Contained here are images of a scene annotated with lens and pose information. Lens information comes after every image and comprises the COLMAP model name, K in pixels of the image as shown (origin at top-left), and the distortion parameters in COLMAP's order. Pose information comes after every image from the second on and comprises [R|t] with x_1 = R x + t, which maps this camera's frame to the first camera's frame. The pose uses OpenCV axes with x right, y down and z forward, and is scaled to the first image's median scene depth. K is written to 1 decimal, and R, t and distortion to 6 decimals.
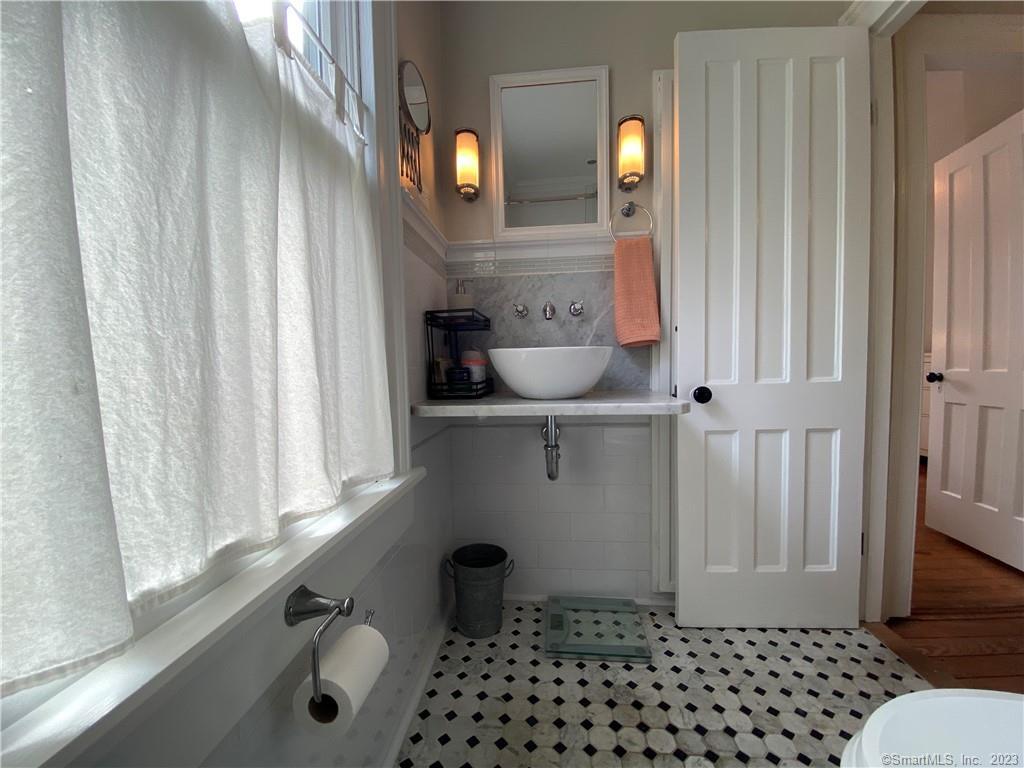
lens RADIAL K [[416.8, 0, 512.2], [0, 416.8, 390.2], [0, 0, 1]] dist [-0.008733, -0.001507]
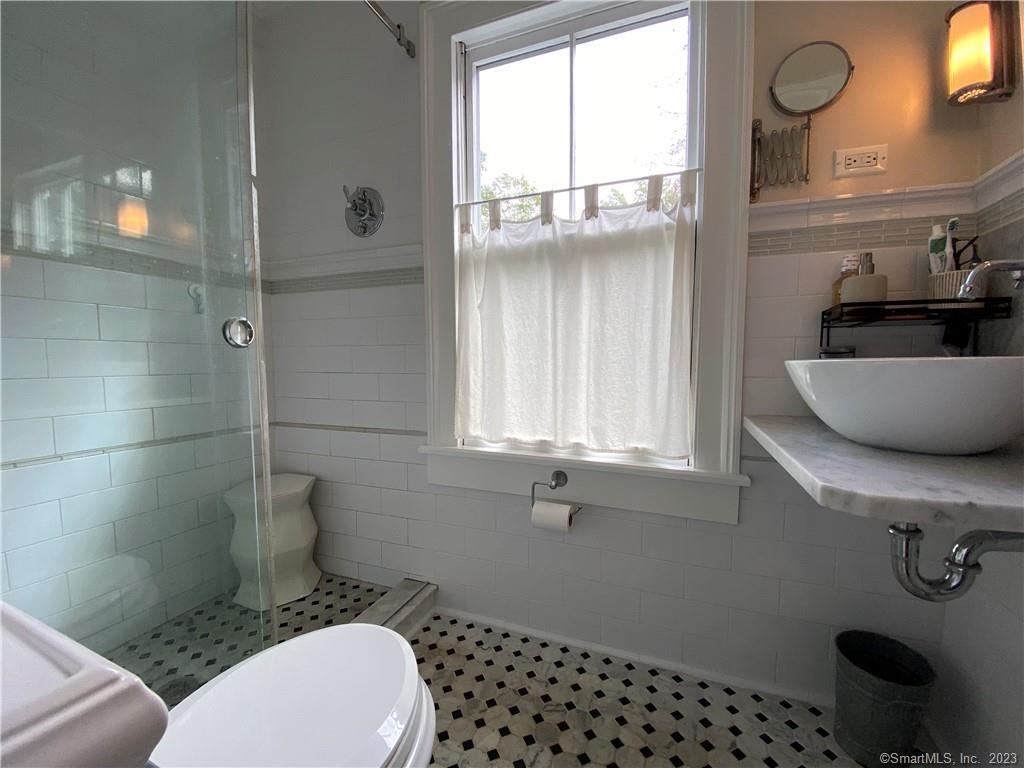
lens RADIAL K [[416.8, 0, 514.7], [0, 416.8, 387.6], [0, 0, 1]] dist [-0.008733, -0.001507]
pose [[-0.294792, 0.073808, -0.952707, 0.927154], [-0.046599, 0.994716, 0.091481, -0.097132], [0.954425, 0.071363, -0.289795, 0.759887]]
